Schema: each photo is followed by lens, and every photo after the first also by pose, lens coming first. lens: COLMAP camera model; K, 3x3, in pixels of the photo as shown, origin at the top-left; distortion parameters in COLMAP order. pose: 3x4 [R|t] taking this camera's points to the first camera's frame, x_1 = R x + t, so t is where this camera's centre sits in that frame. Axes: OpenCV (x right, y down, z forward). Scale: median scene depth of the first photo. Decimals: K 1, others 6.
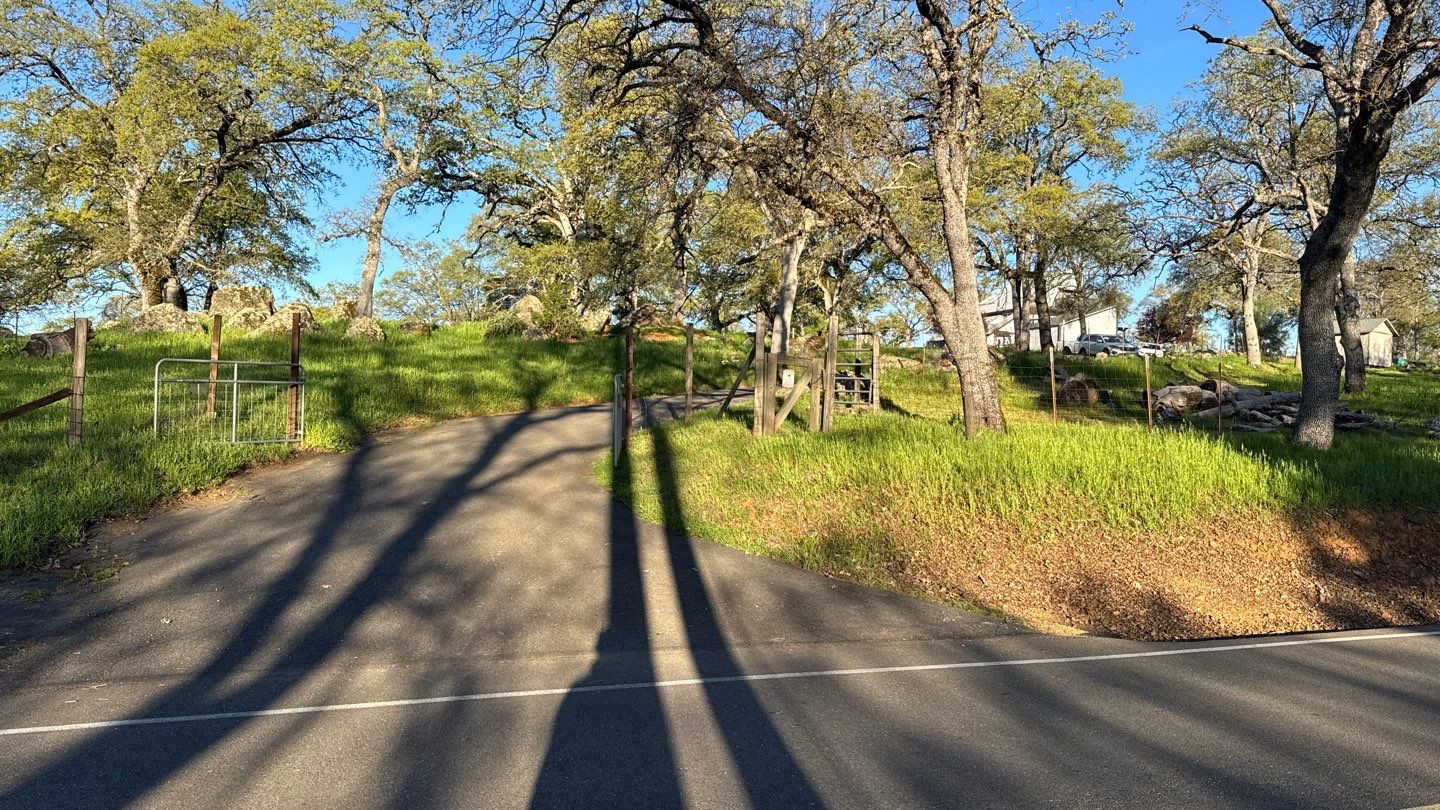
lens RADIAL K [[970.8, 0, 724.5], [0, 970.8, 411.9], [0, 0, 1]] dist [0.072061, -0.106533]
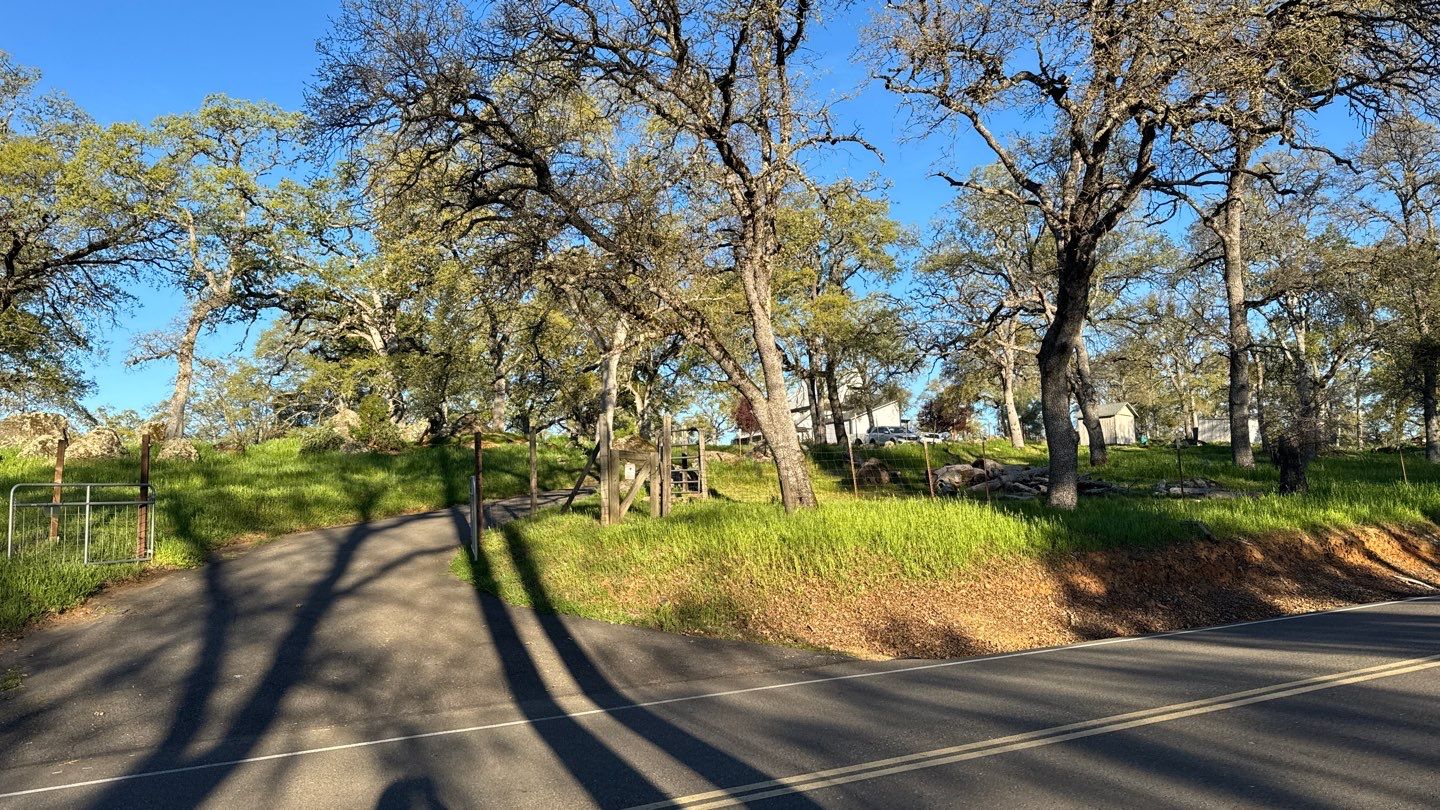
lens RADIAL K [[970.8, 0, 709.6], [0, 970.8, 409.8], [0, 0, 1]] dist [0.072061, -0.106533]
pose [[0.981939, -0.039266, 0.185077, -0.042475], [0.059199, 0.992873, -0.103435, 0.013873], [-0.179696, 0.112523, 0.977265, -0.107790]]
